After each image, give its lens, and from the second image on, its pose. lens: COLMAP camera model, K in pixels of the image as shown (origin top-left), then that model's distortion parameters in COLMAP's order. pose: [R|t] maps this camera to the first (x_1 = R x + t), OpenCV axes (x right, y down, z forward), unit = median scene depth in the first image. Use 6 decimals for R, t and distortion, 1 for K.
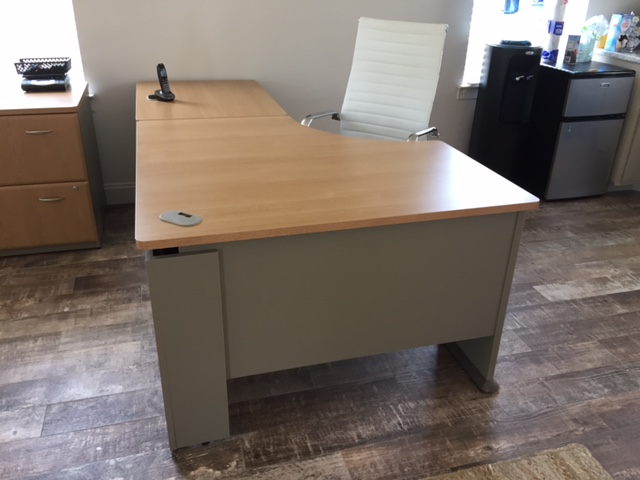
lens RADIAL K [[560.7, 0, 320.0], [0, 560.7, 240.0], [0, 0, 1]] dist [0.018274, -0.013349]
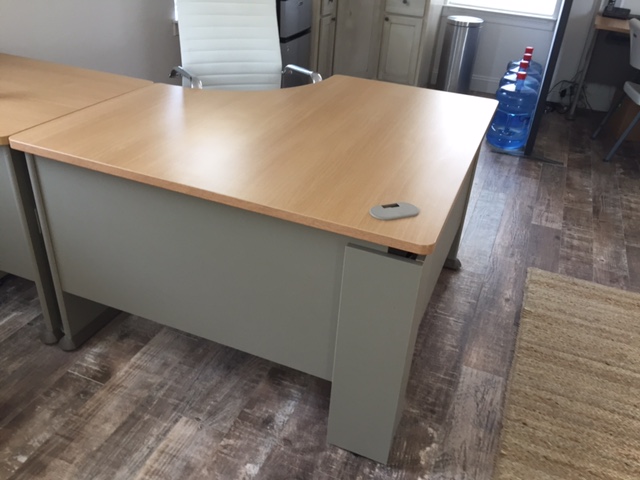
lens RADIAL K [[560.7, 0, 320.0], [0, 560.7, 240.0], [0, 0, 1]] dist [0.018274, -0.013349]
pose [[0.609496, -0.393738, 0.688102, -0.787885], [0.305794, 0.917546, 0.254166, -0.212901], [-0.731440, 0.055505, 0.679643, 0.430446]]
